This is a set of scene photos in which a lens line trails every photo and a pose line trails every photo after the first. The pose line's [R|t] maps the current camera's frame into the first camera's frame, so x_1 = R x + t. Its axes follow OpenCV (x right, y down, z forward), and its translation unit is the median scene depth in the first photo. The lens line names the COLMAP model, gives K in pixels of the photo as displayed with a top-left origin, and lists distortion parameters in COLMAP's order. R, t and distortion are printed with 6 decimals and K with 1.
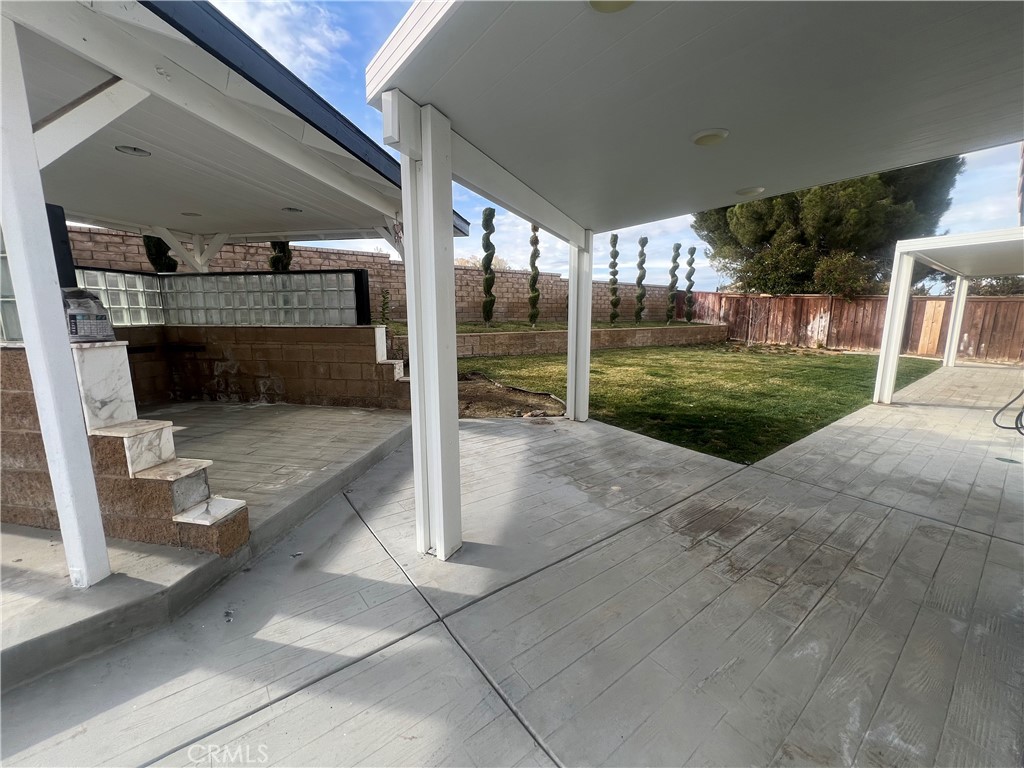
lens RADIAL K [[410.0, 0, 508.8], [0, 410.0, 384.7], [0, 0, 1]] dist [-0.004727, 0.001770]
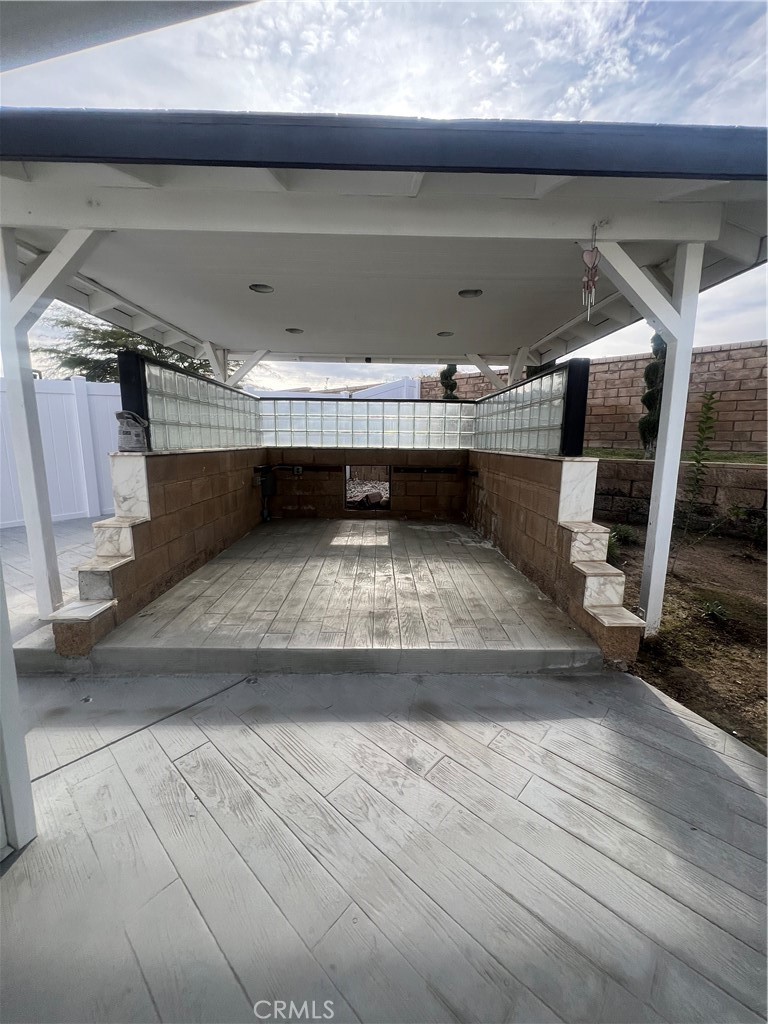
lens RADIAL K [[410.0, 0, 386.4], [0, 410.0, 509.4], [0, 0, 1]] dist [-0.004727, 0.001770]
pose [[0.175574, 0.163102, -0.970861, 0.096138], [-0.180592, 0.974781, 0.131102, -0.054173], [0.967760, 0.152312, 0.200601, 0.343722]]
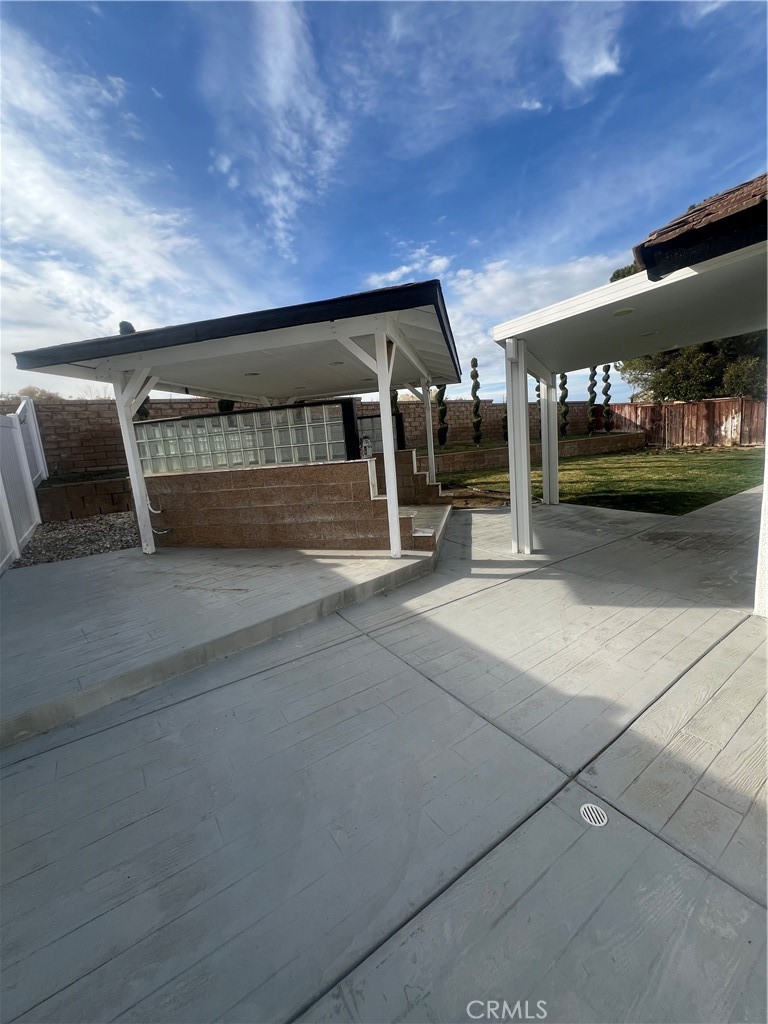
lens RADIAL K [[410.0, 0, 386.8], [0, 410.0, 508.9], [0, 0, 1]] dist [-0.004727, 0.001770]
pose [[0.995111, -0.070833, -0.068817, -0.173554], [0.070193, 0.997465, -0.011683, 0.044556], [0.069470, 0.006795, 0.997561, -0.263965]]
